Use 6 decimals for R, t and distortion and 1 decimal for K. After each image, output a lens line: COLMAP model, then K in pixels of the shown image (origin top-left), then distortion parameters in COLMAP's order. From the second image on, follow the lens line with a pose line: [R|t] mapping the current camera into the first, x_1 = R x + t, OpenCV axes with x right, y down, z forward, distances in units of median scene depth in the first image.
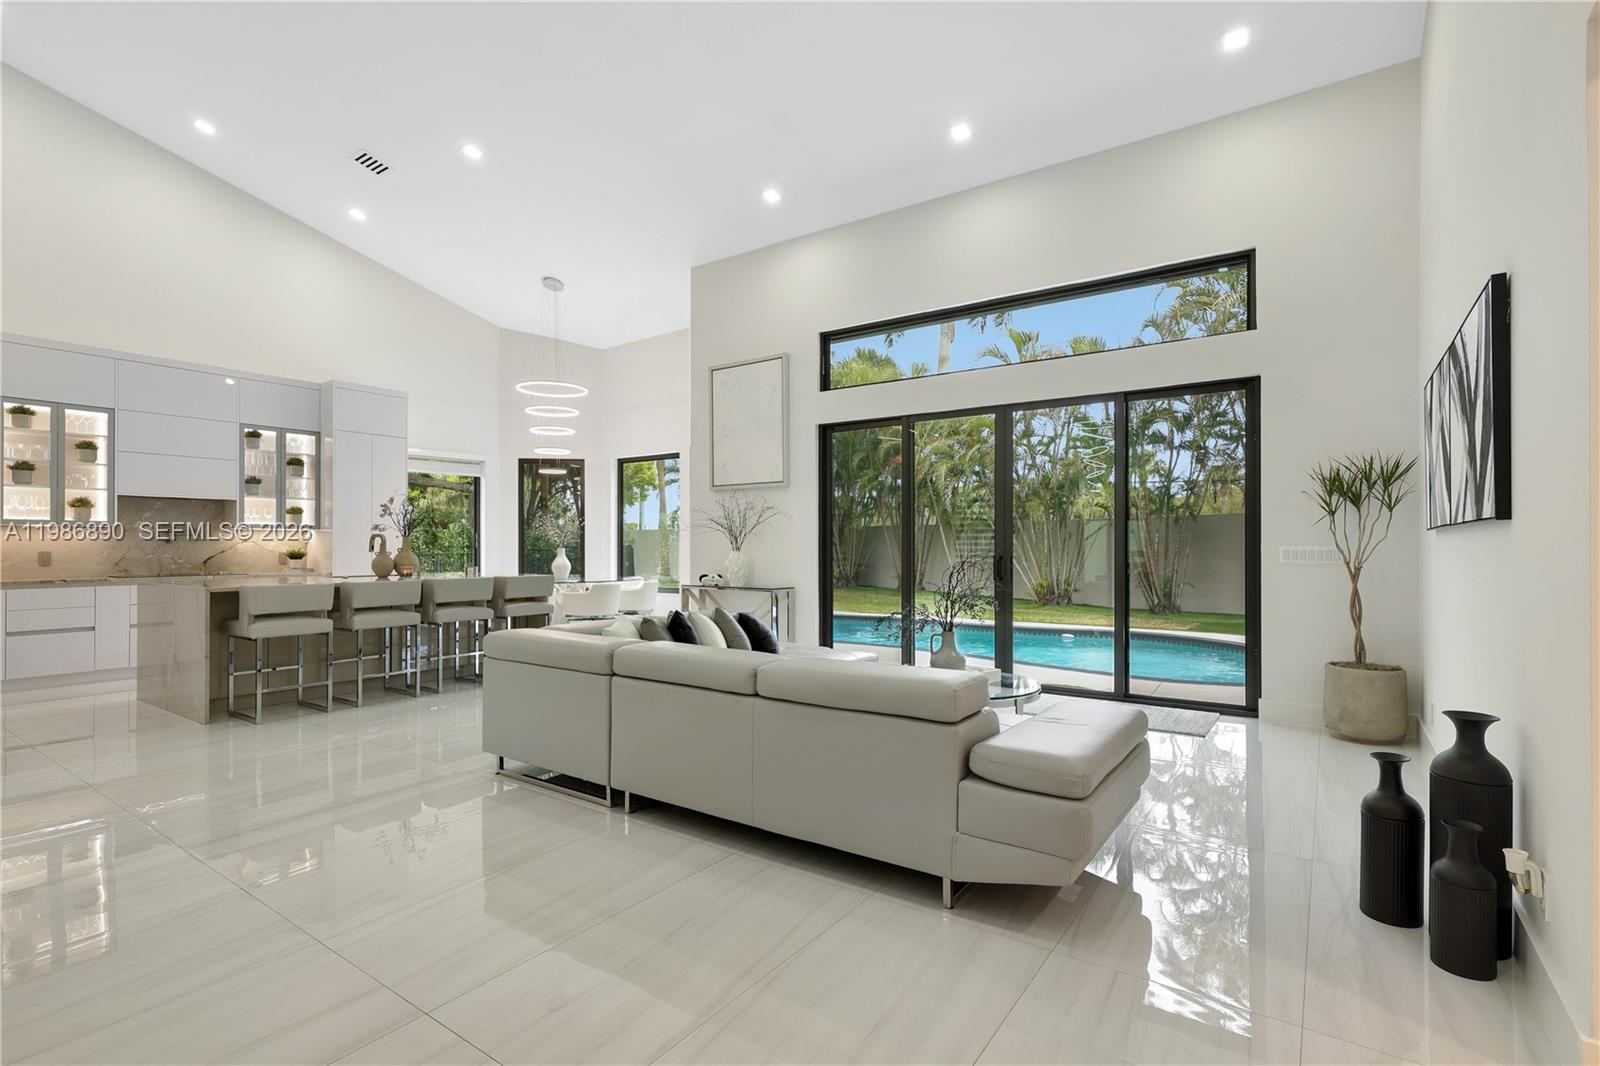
lens RADIAL K [[749.8, 0, 799.7], [0, 749.8, 536.5], [0, 0, 1]] dist [-0.002104, 0.001377]
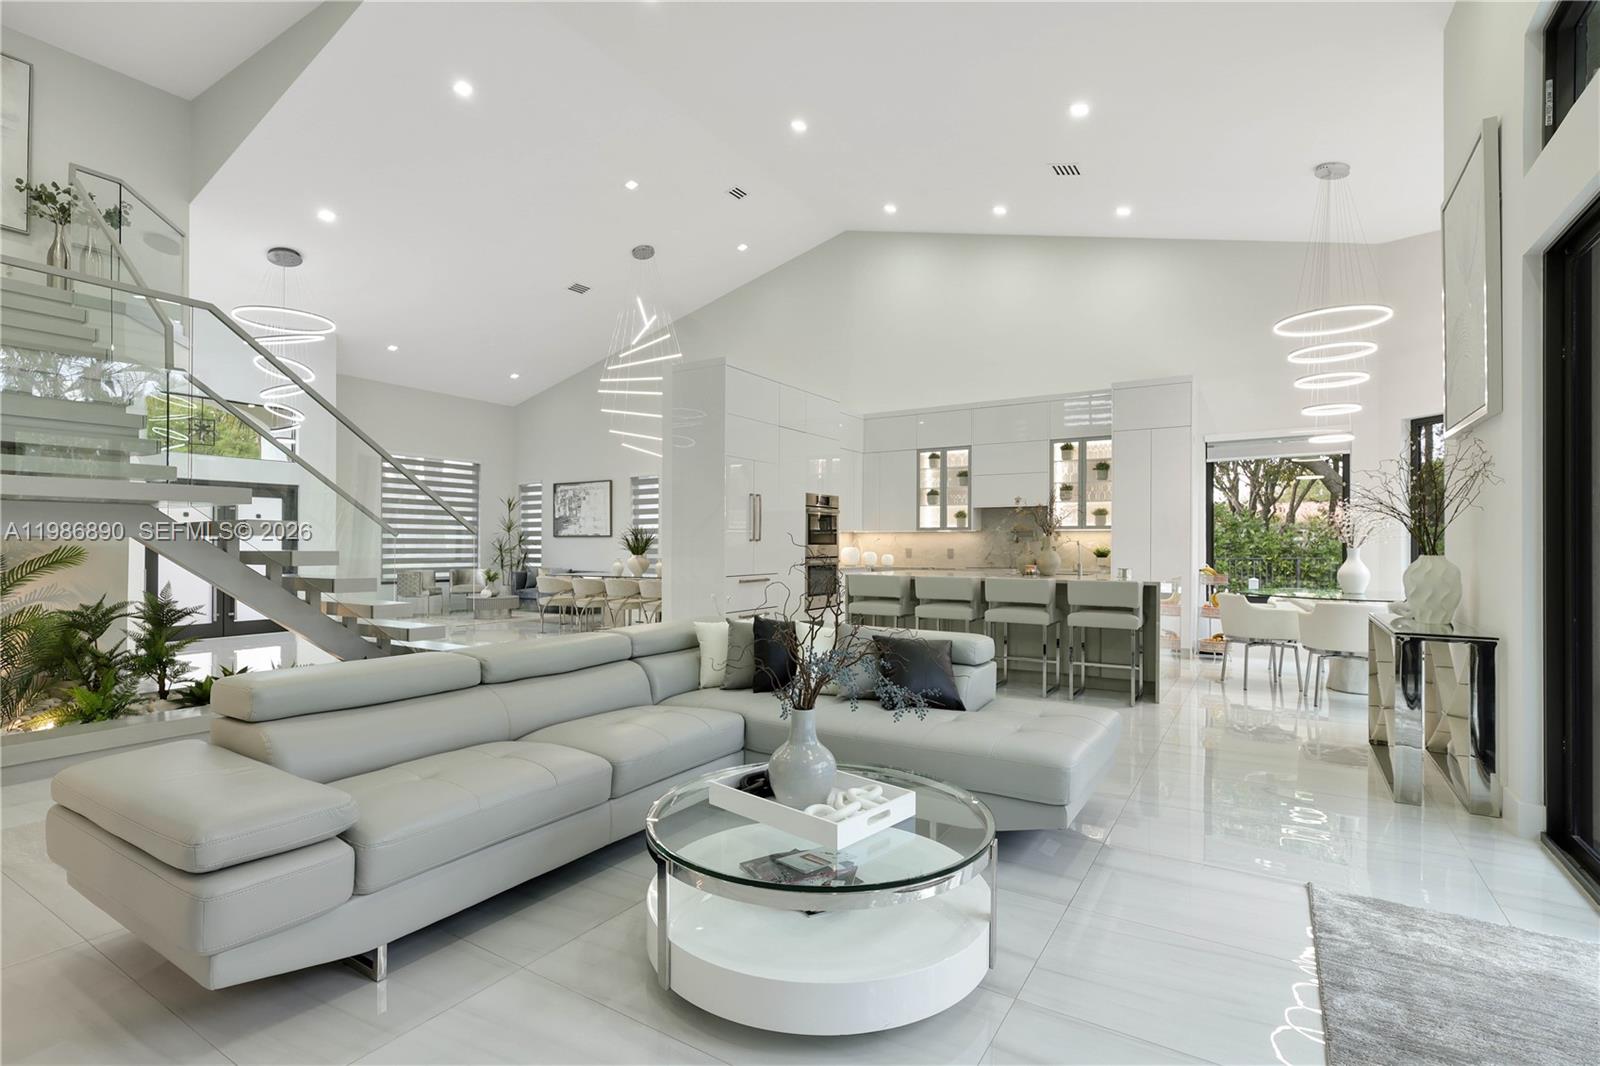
lens RADIAL K [[749.8, 0, 799.7], [0, 749.8, 536.5], [0, 0, 1]] dist [-0.002104, 0.001377]
pose [[0.050147, -0.012391, -0.998665, 0.394472], [0.013221, 0.999844, -0.011741, 0.008549], [0.998654, -0.012615, 0.050303, 0.531190]]
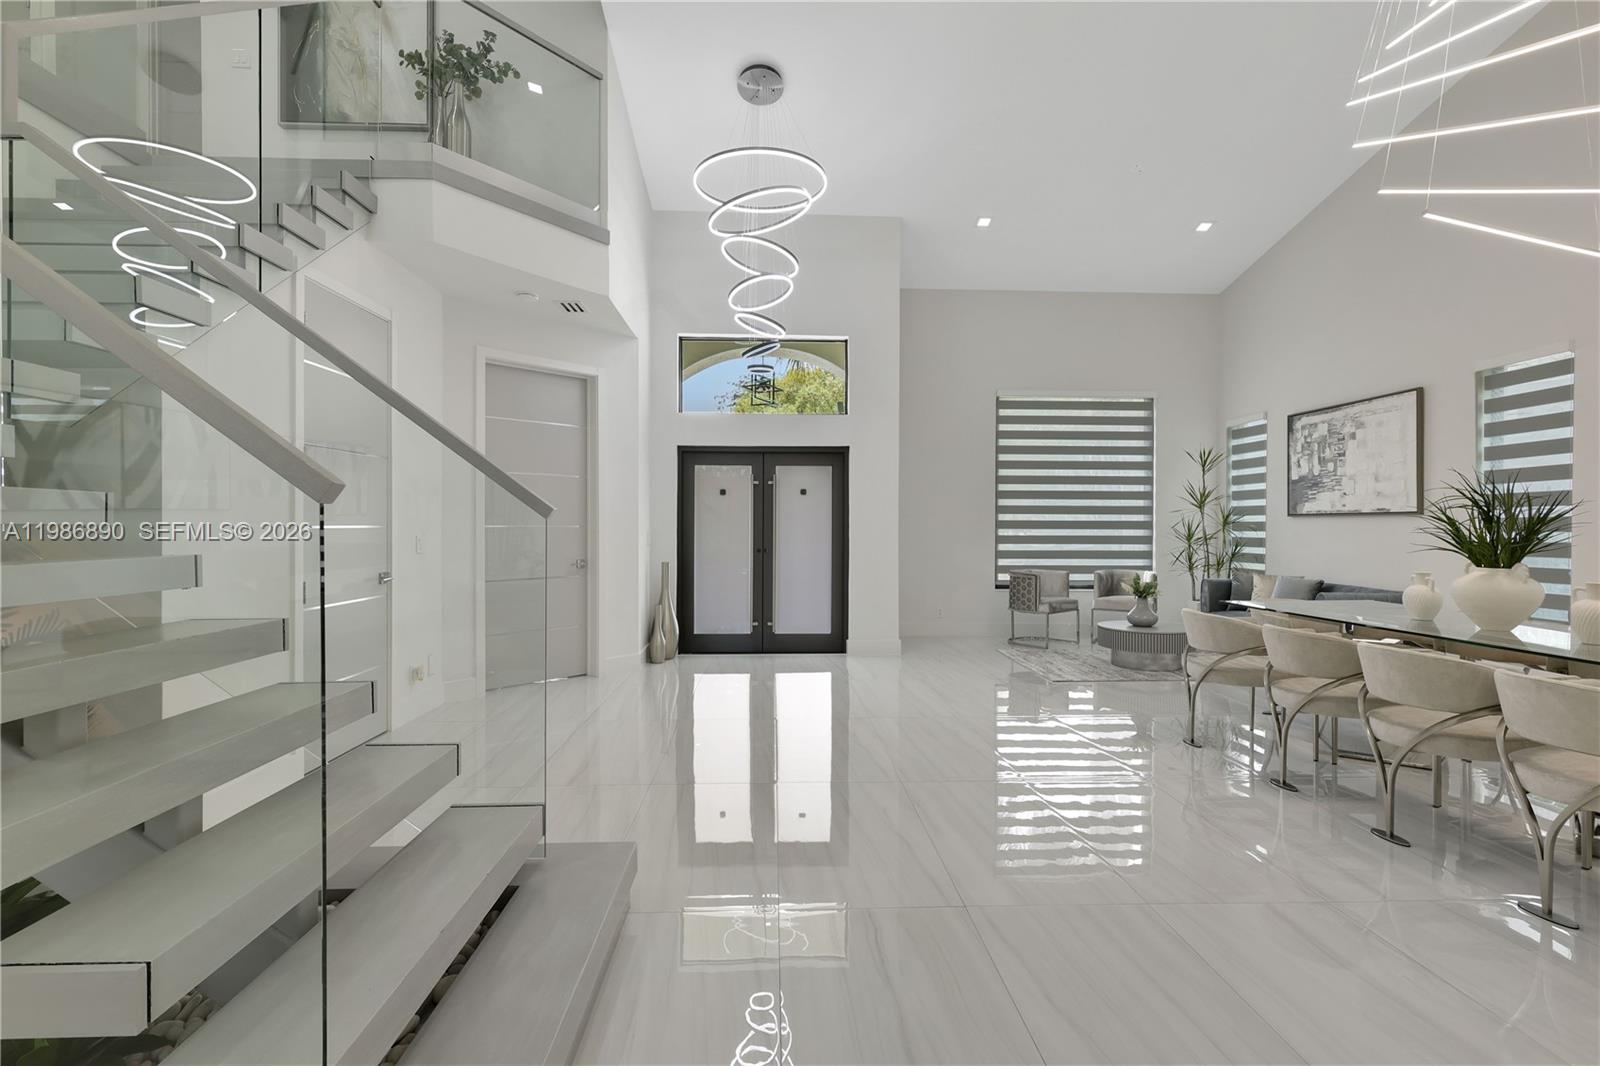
lens RADIAL K [[749.8, 0, 799.7], [0, 749.8, 536.5], [0, 0, 1]] dist [-0.002104, 0.001377]
pose [[-0.795570, 0.006214, -0.605830, -0.356766], [0.005903, 0.999979, 0.002504, 0.000327], [0.605833, -0.001584, -0.795590, 0.414257]]
